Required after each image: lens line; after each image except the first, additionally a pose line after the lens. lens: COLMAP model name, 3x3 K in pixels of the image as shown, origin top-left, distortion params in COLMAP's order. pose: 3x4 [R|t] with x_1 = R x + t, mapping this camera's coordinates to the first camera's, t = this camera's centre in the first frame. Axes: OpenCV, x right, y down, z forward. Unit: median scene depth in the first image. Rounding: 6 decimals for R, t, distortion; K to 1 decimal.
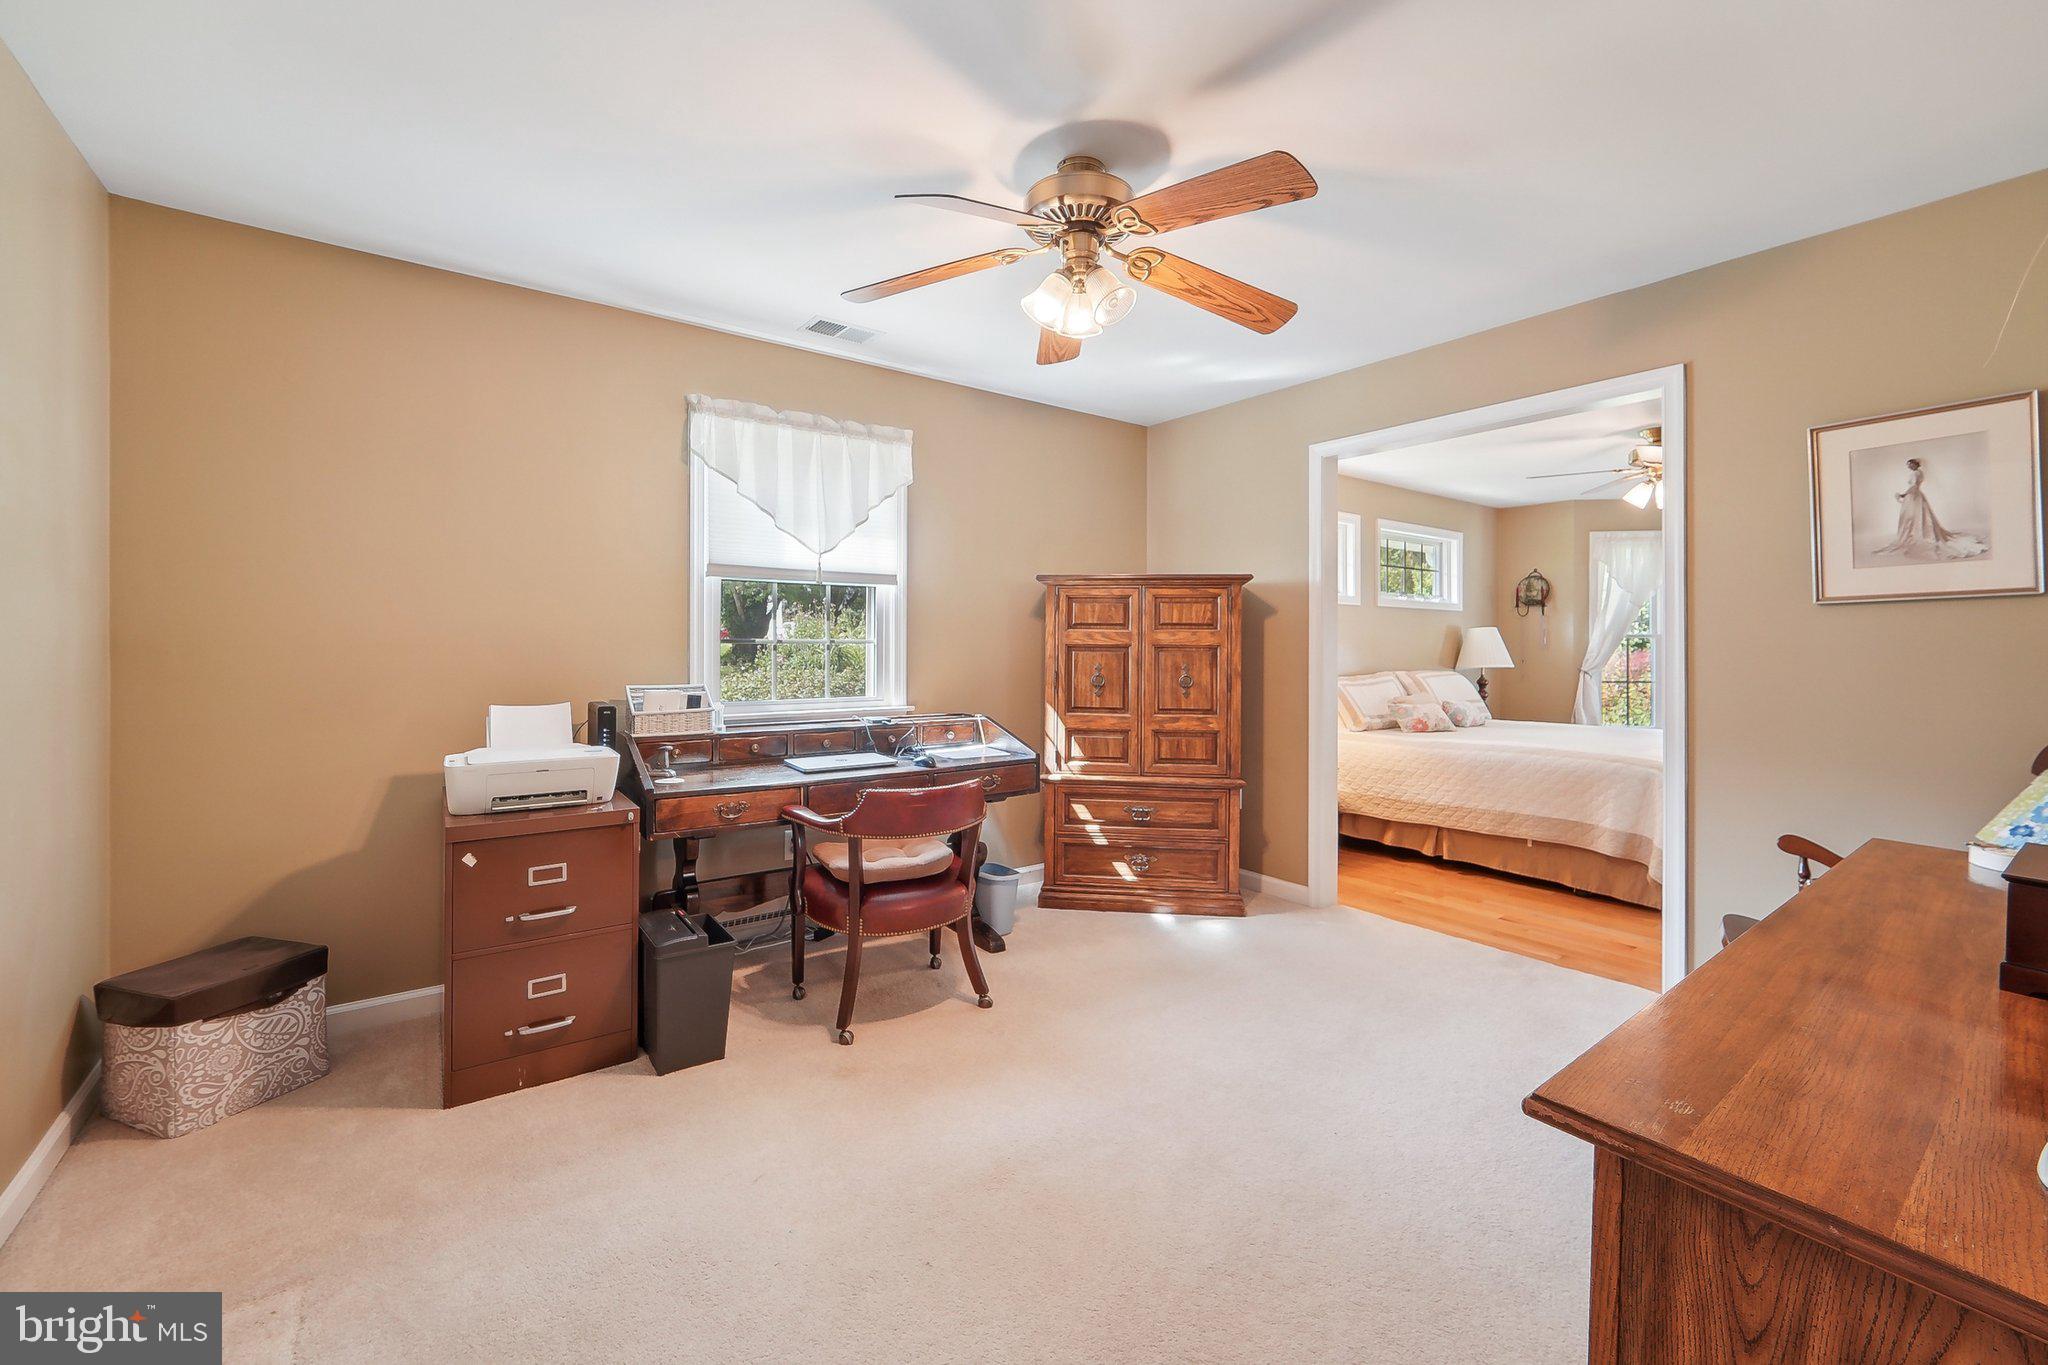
lens RADIAL K [[839.7, 0, 1025.4], [0, 839.7, 676.6], [0, 0, 1]] dist [0.000828, -0.000009]
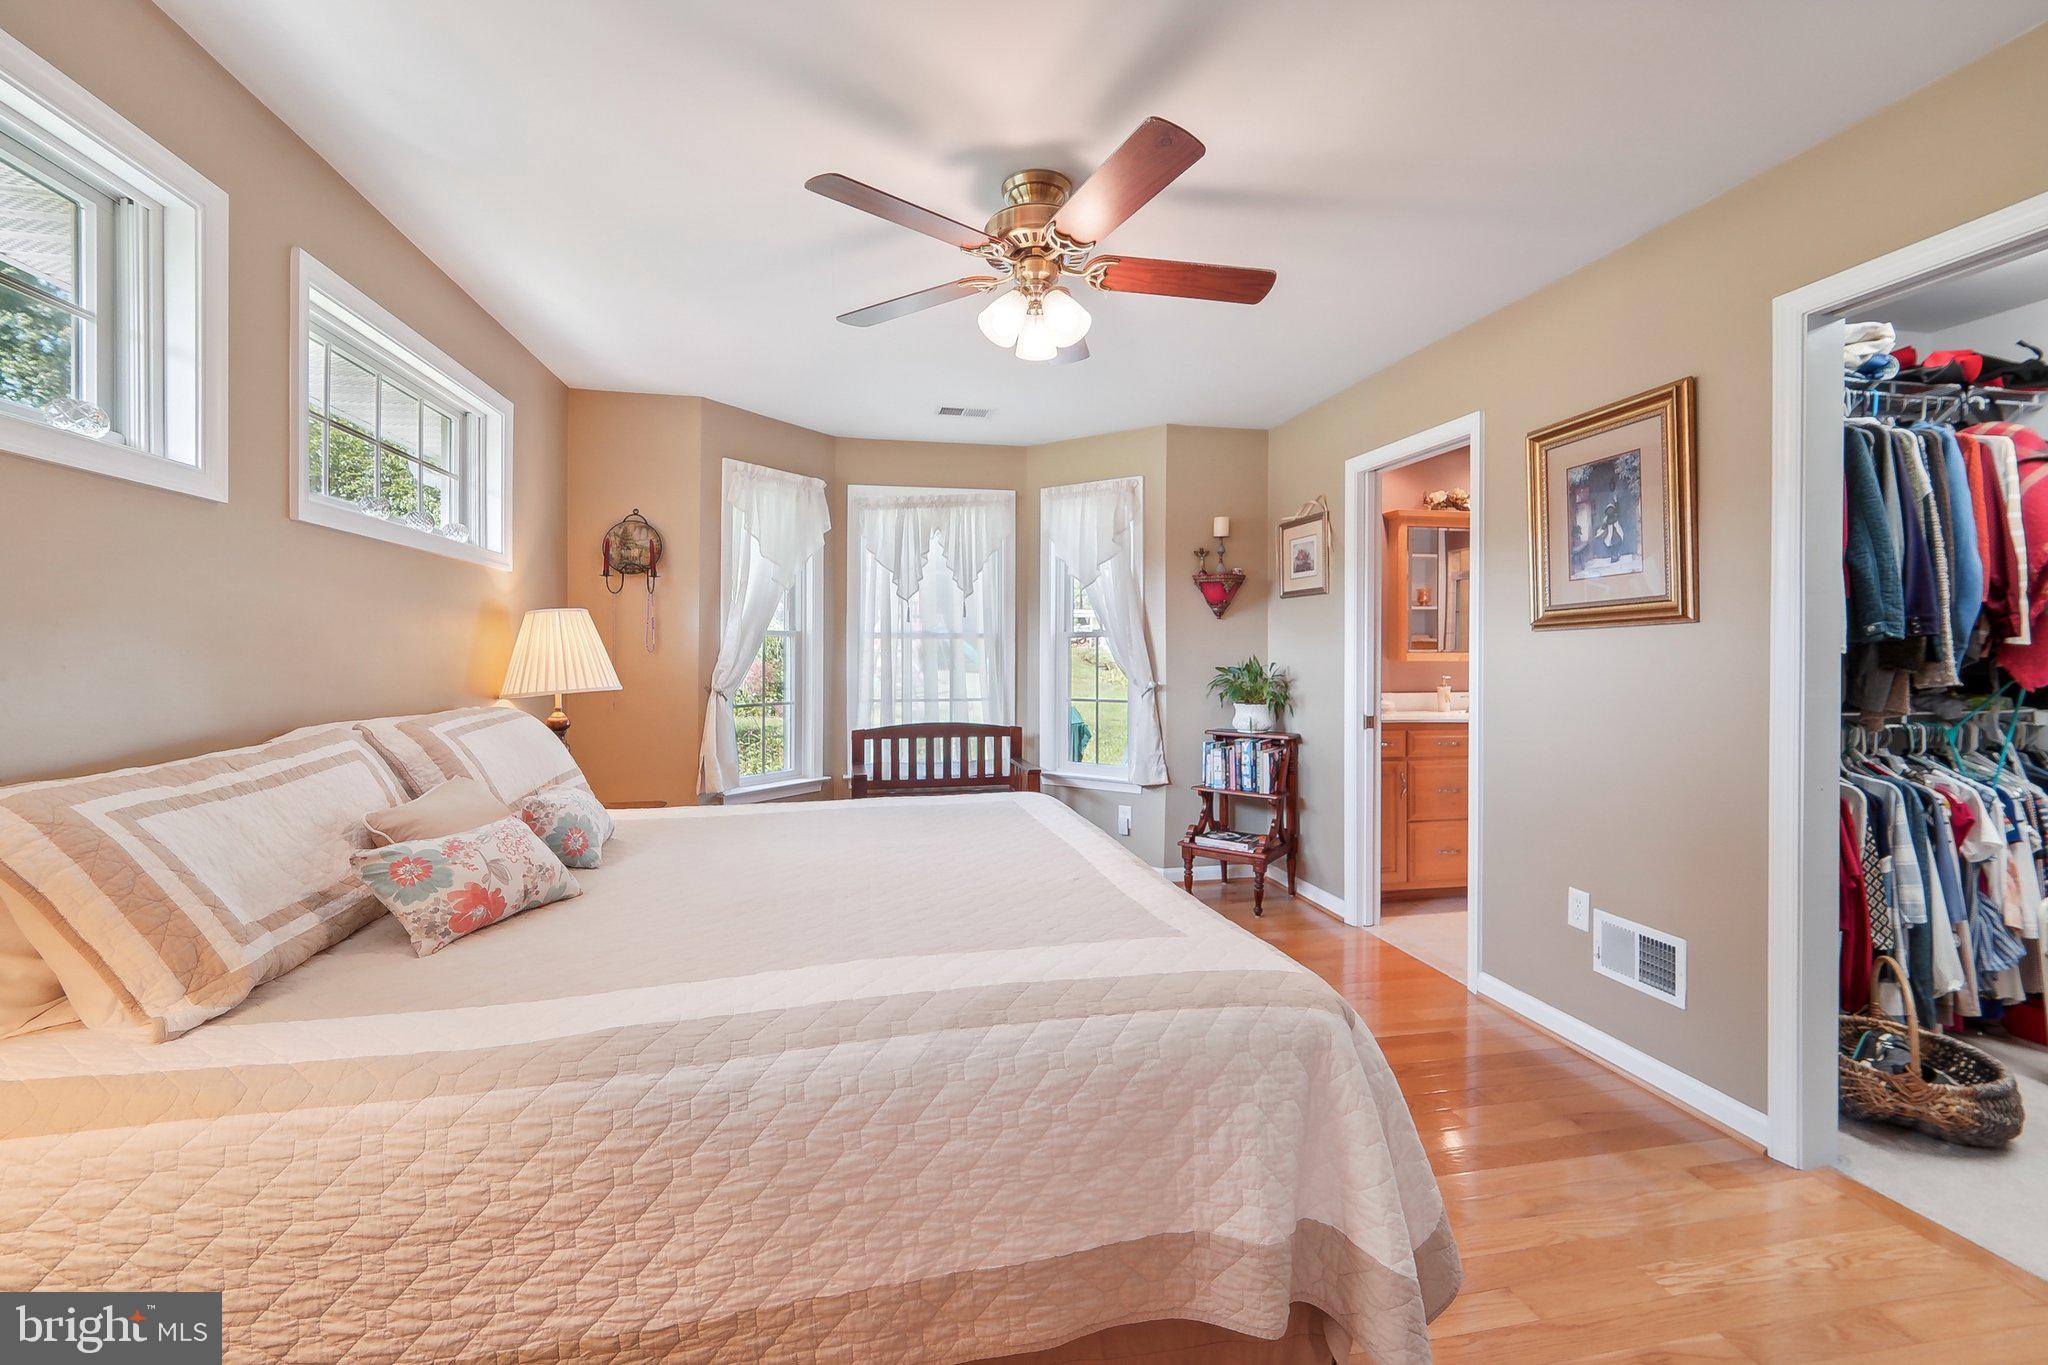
lens RADIAL K [[839.2, 0, 1023.1], [0, 839.2, 632.0], [0, 0, 1]] dist [-0.000539, -0.000076]
pose [[0.423177, 0.022933, 0.905757, 0.275413], [0.028624, 0.998842, -0.038663, -0.023128], [-0.905595, 0.042288, 0.422031, 0.684167]]
